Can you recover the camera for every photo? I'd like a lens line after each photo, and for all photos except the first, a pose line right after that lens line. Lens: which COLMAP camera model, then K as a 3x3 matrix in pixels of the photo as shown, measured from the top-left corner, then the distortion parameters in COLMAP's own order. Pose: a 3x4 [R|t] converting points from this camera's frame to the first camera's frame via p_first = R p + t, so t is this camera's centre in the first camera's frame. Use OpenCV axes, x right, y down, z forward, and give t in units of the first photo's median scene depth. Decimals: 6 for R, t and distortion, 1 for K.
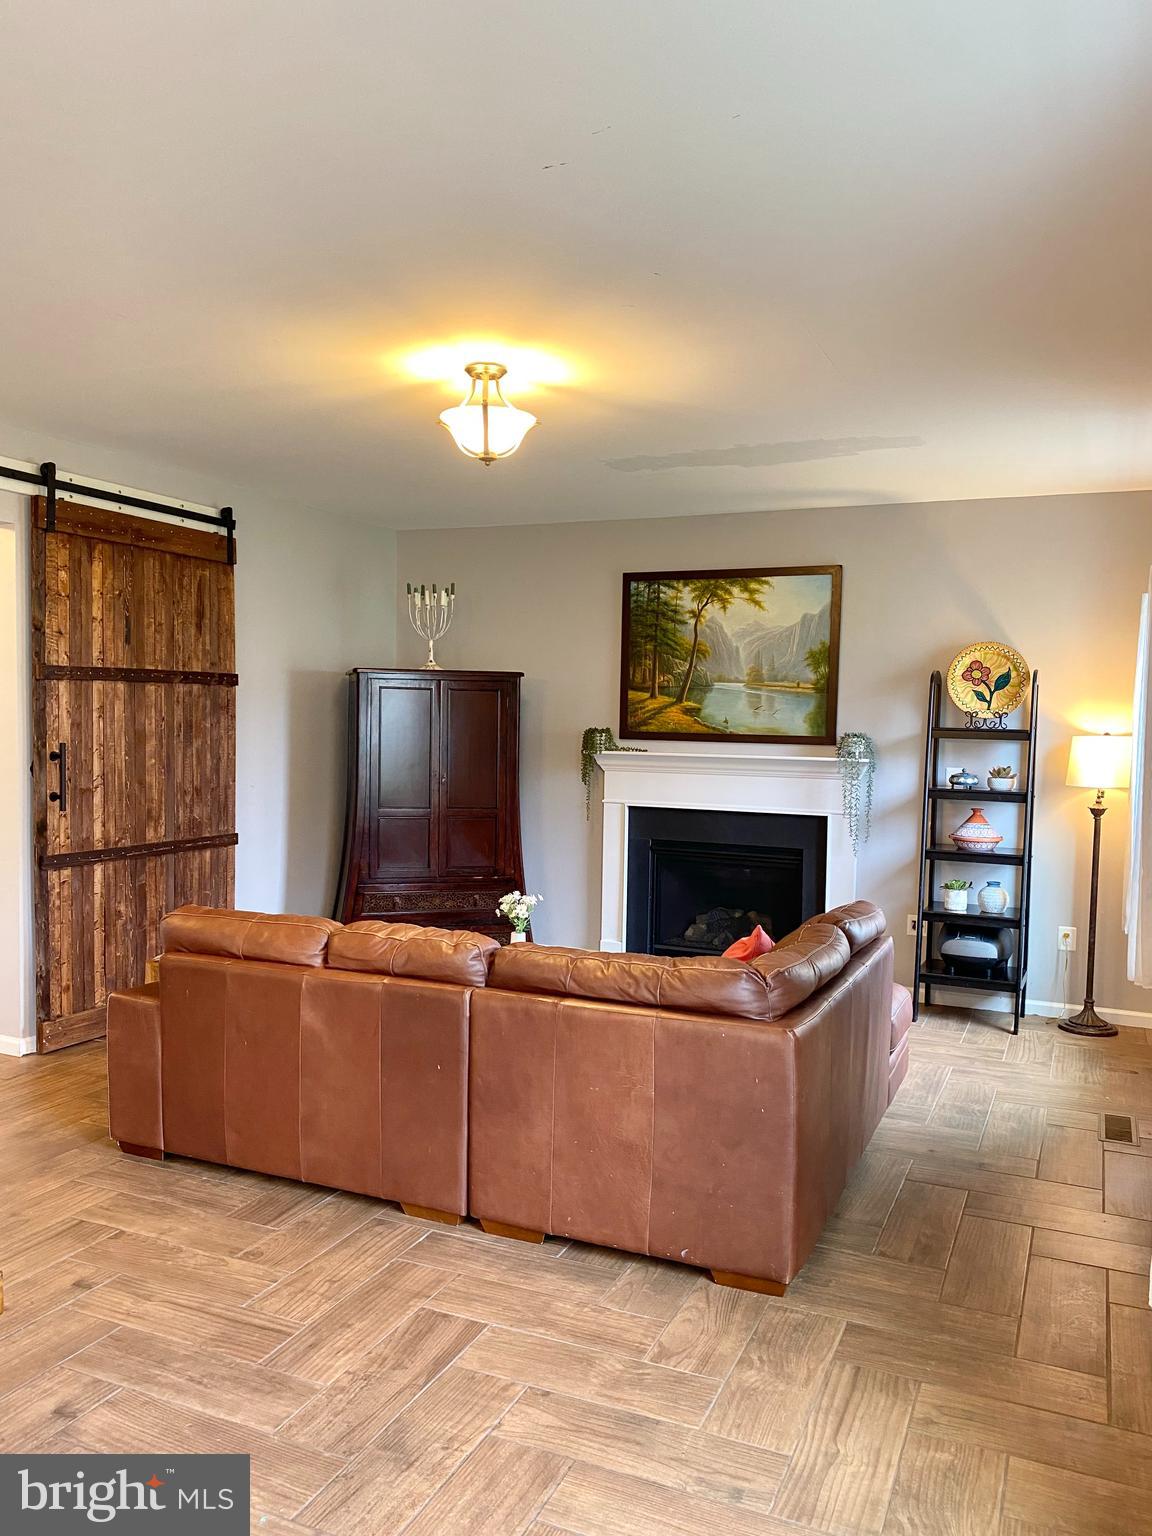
lens RADIAL K [[1180.3, 0, 554.5], [0, 1180.3, 770.3], [0, 0, 1]] dist [0.020922, -0.031634]
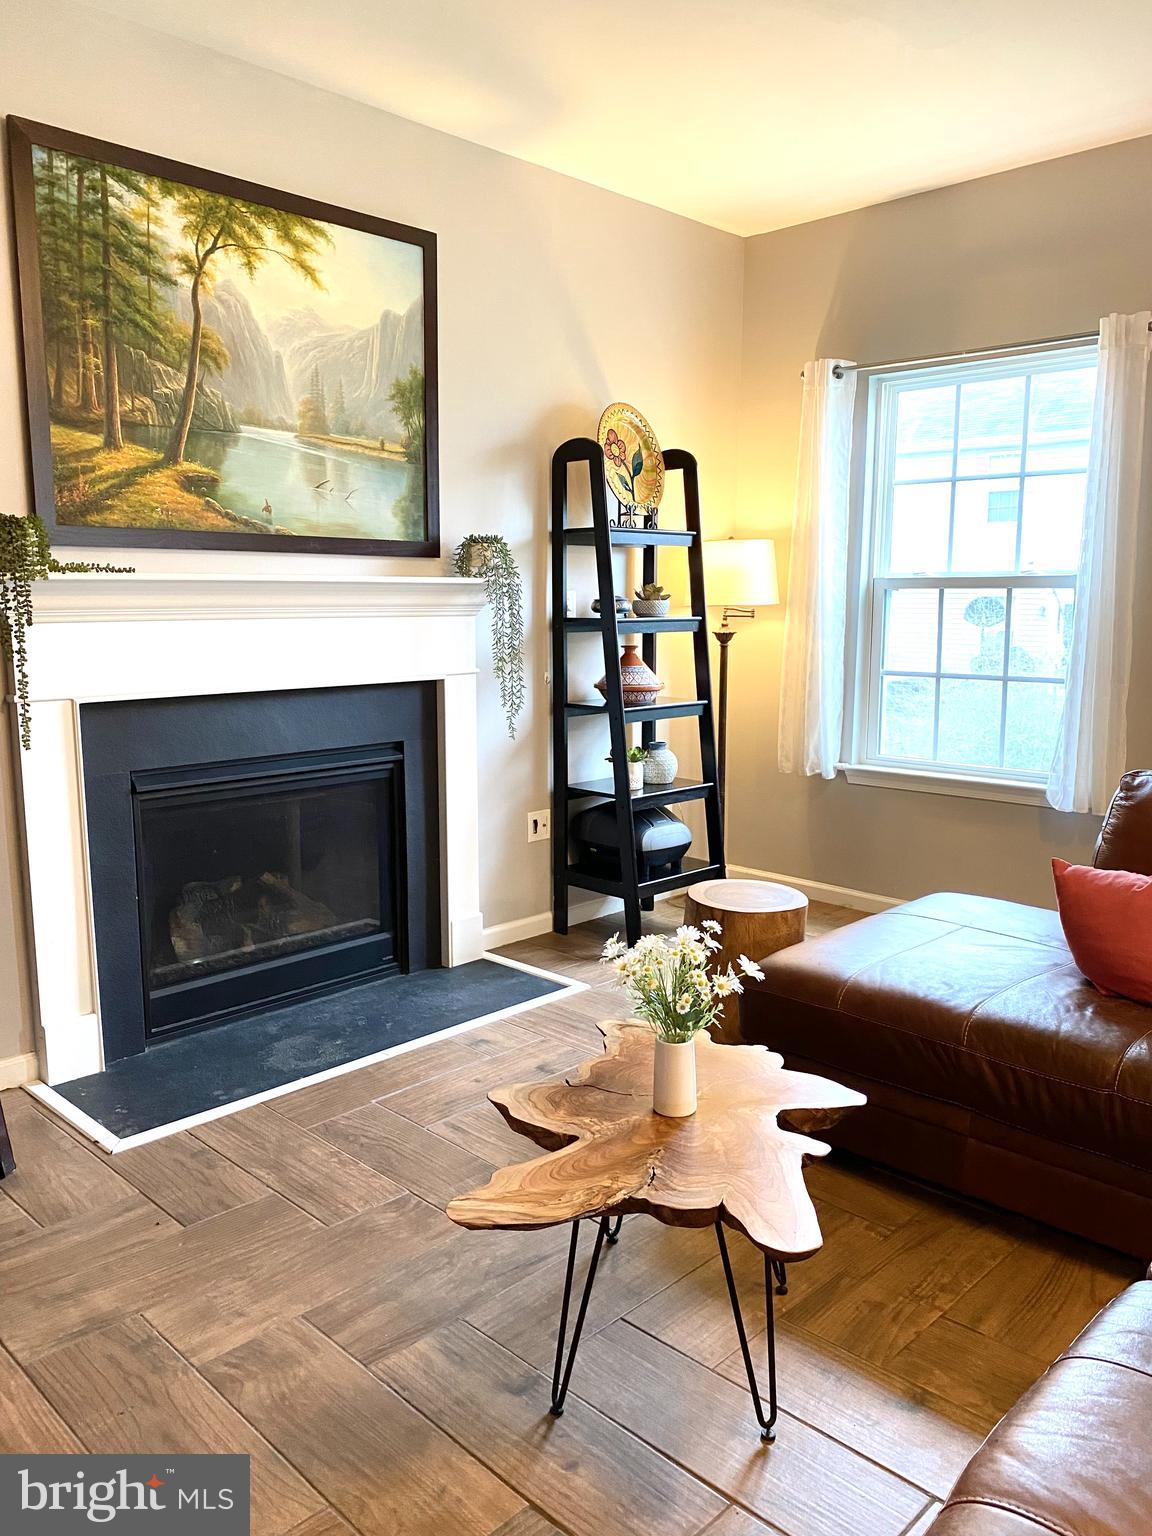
lens RADIAL K [[1180.3, 0, 566.3], [0, 1180.3, 778.7], [0, 0, 1]] dist [0.020922, -0.031634]
pose [[0.336691, -0.162958, 0.927407, -0.301794], [0.049442, 0.986612, 0.155412, -0.000424], [-0.940316, -0.006473, 0.340240, 0.735664]]
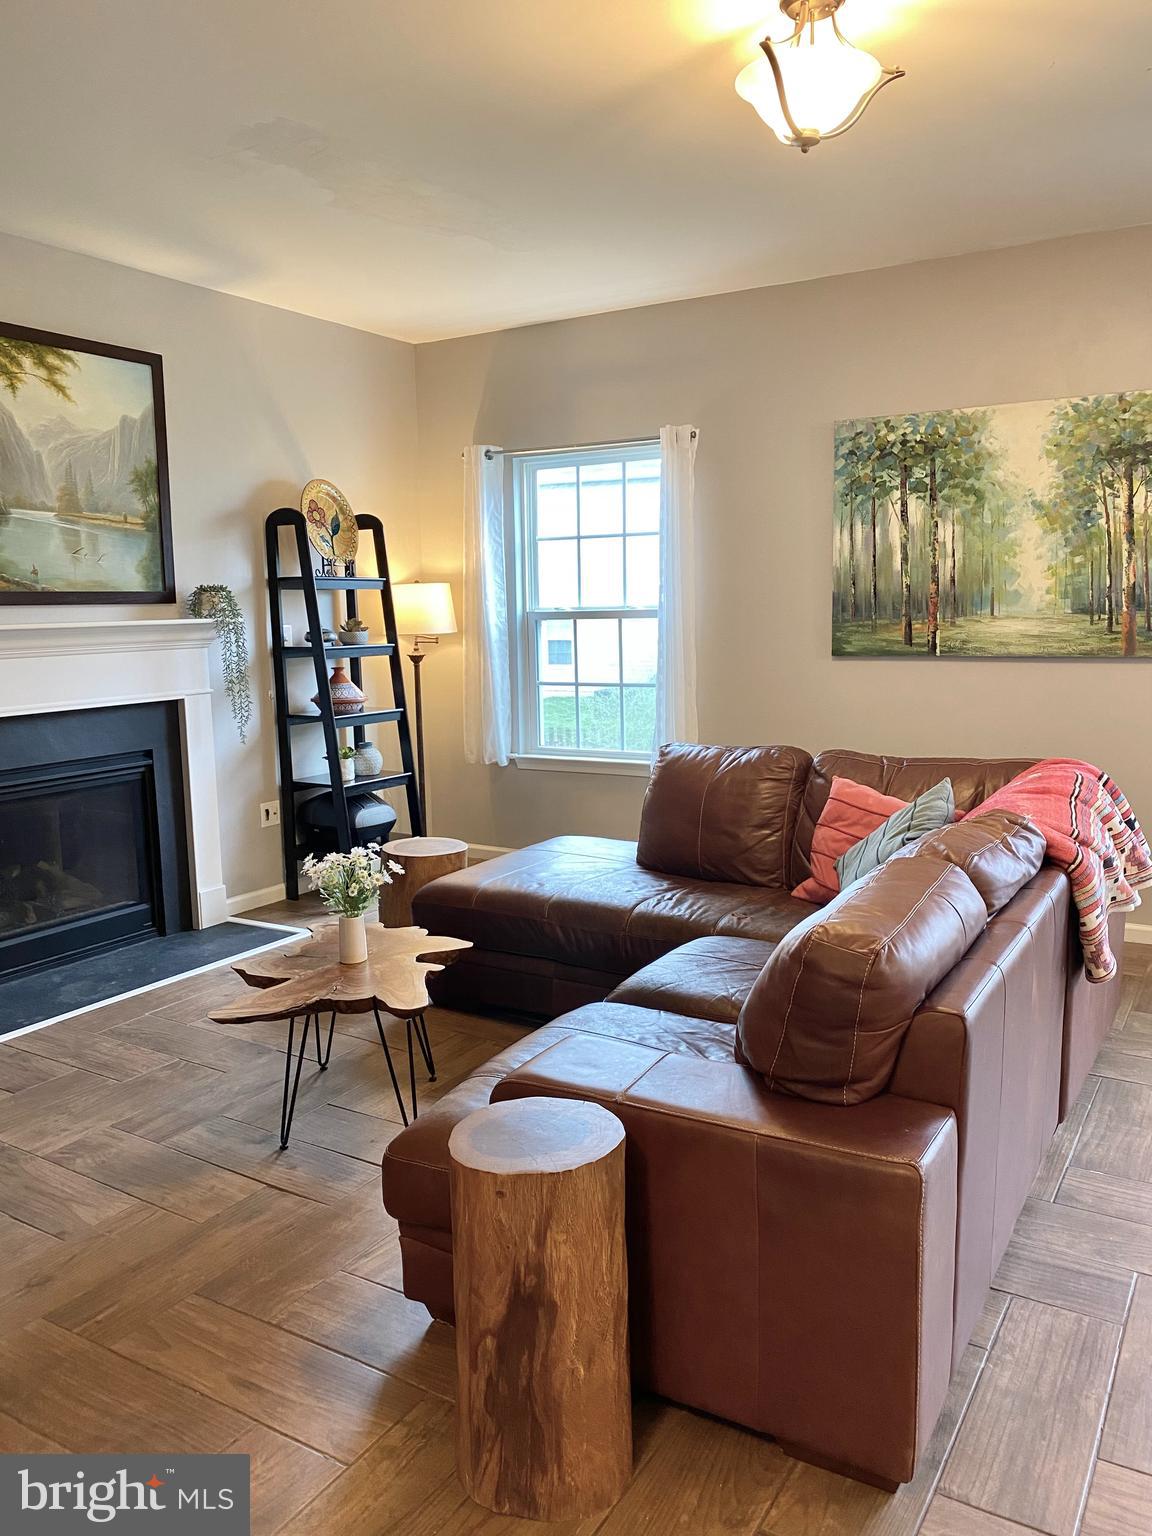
lens RADIAL K [[1180.3, 0, 588.5], [0, 1180.3, 766.6], [0, 0, 1]] dist [0.020922, -0.031634]
pose [[0.109867, -0.155008, 0.981785, -0.481119], [0.066351, 0.986705, 0.148360, -0.012939], [-0.991729, 0.048842, 0.118691, 0.653846]]
